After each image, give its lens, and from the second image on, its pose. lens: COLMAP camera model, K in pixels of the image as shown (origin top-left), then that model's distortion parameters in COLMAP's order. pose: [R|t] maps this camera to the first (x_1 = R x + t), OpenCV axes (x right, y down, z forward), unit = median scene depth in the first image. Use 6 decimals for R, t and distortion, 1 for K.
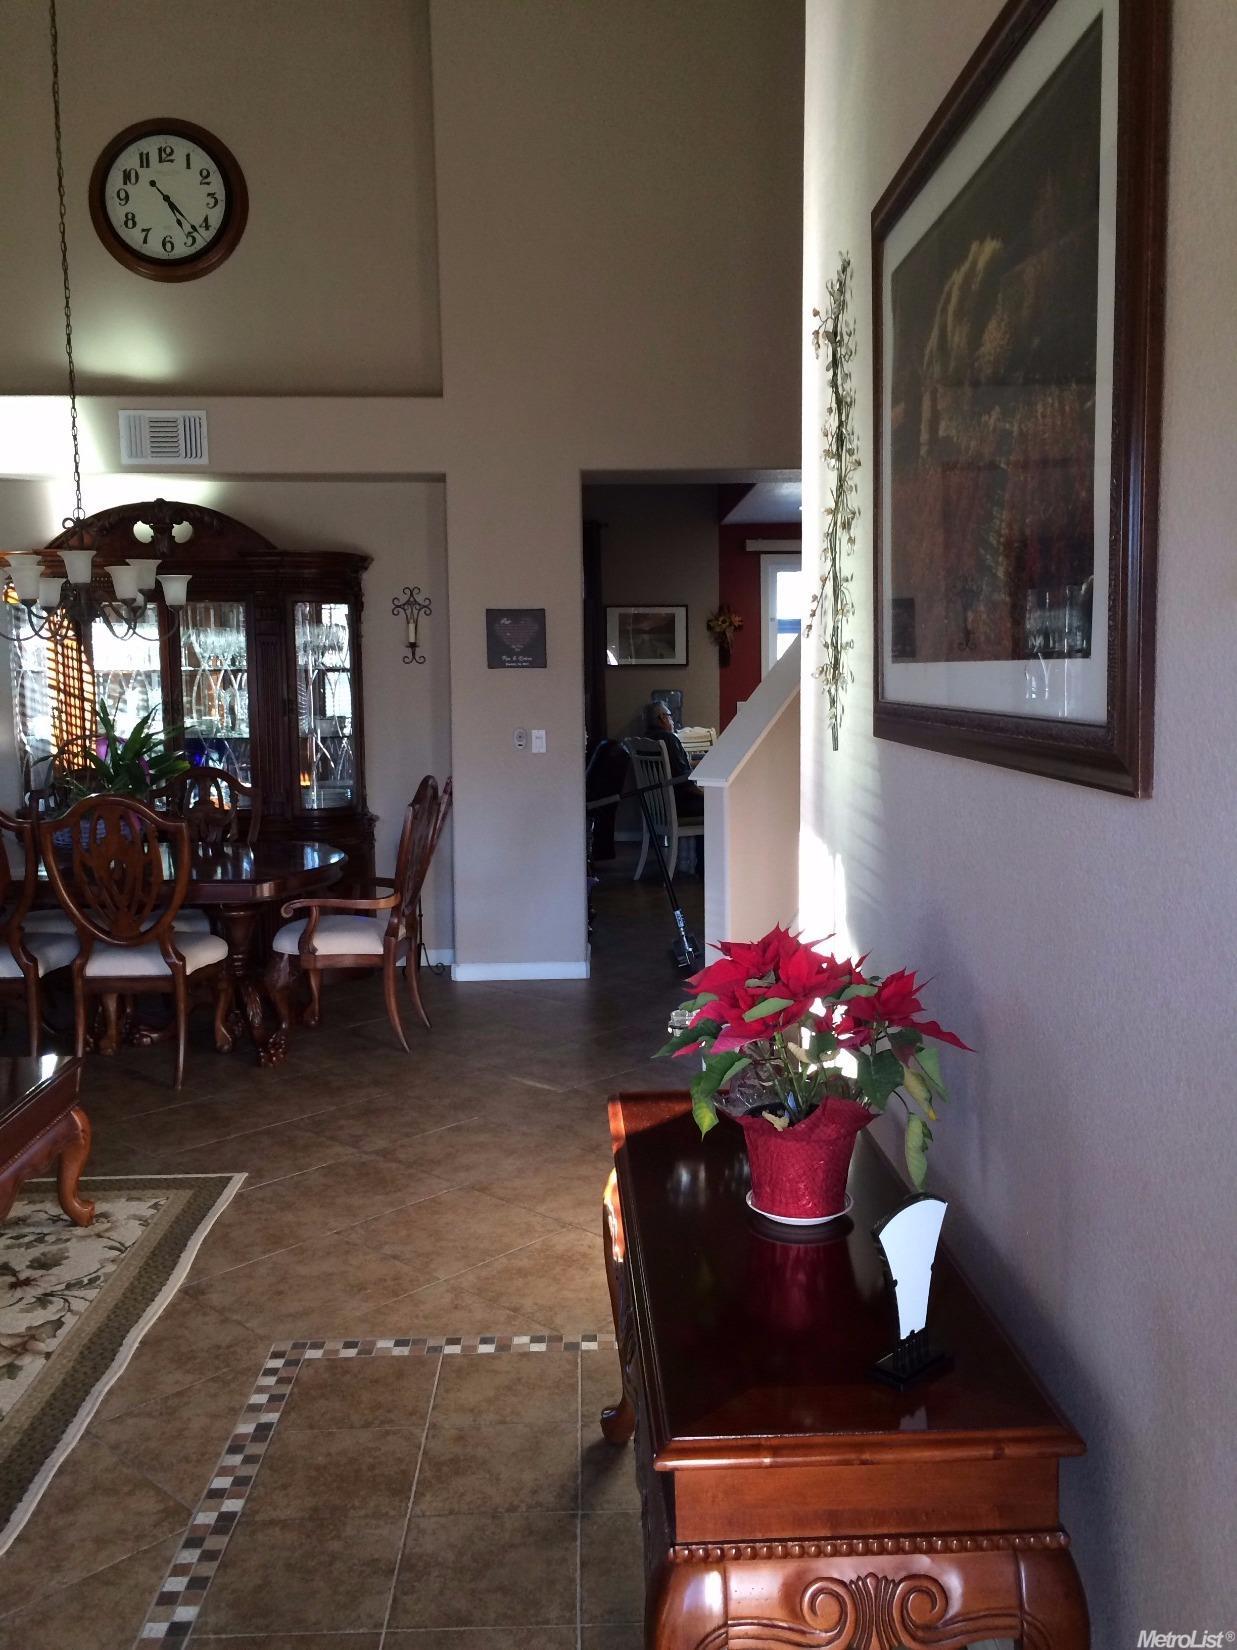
lens RADIAL K [[1436.4, 0, 619.2], [0, 1436.4, 837.0], [0, 0, 1]] dist [0.032150, -0.042546]
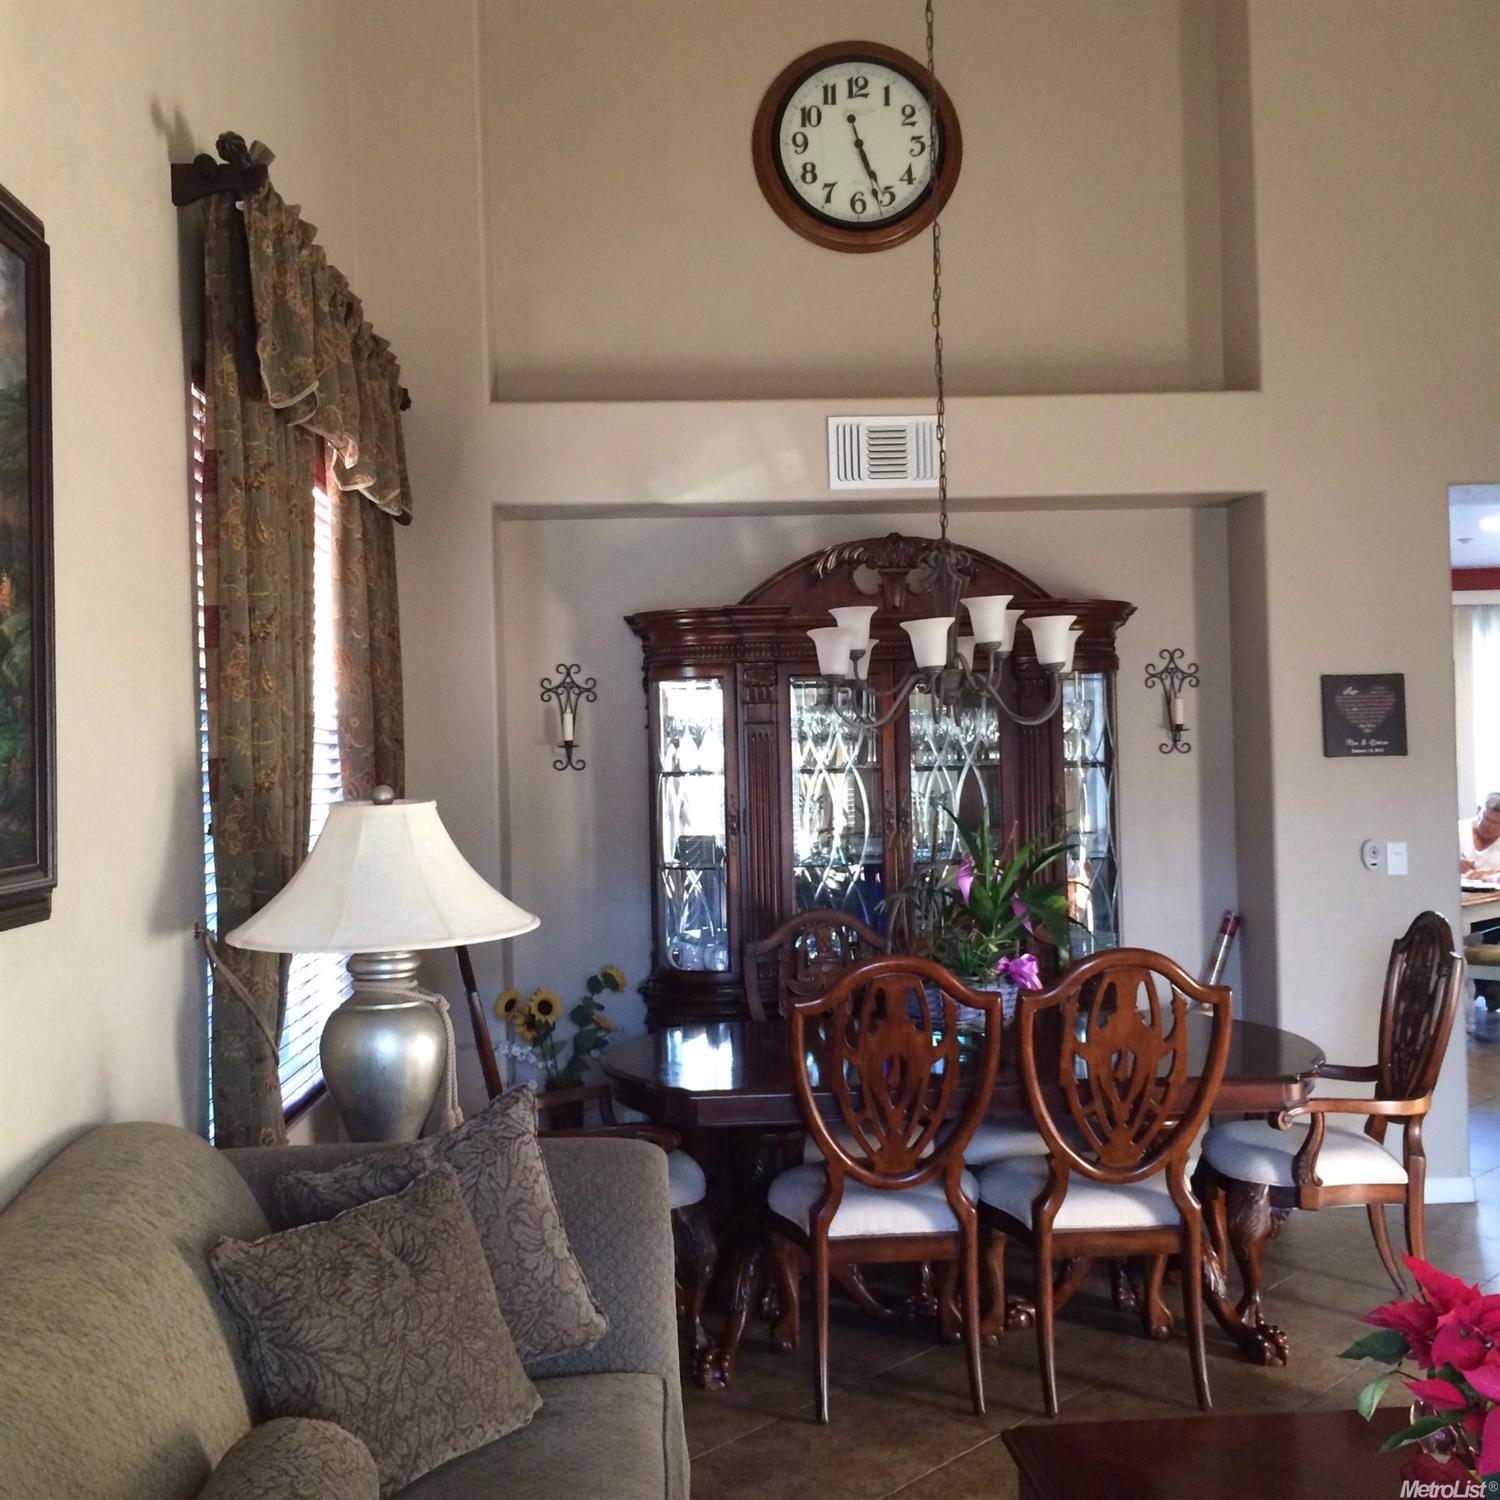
lens RADIAL K [[1756.6, 0, 751.4], [0, 1756.6, 740.4], [0, 0, 1]] dist [0.058419, 0.000000]
pose [[0.999543, -0.018129, 0.024169, -0.397252], [0.021105, 0.991392, -0.129215, -0.018026], [-0.021619, 0.129666, 0.991322, 0.132389]]
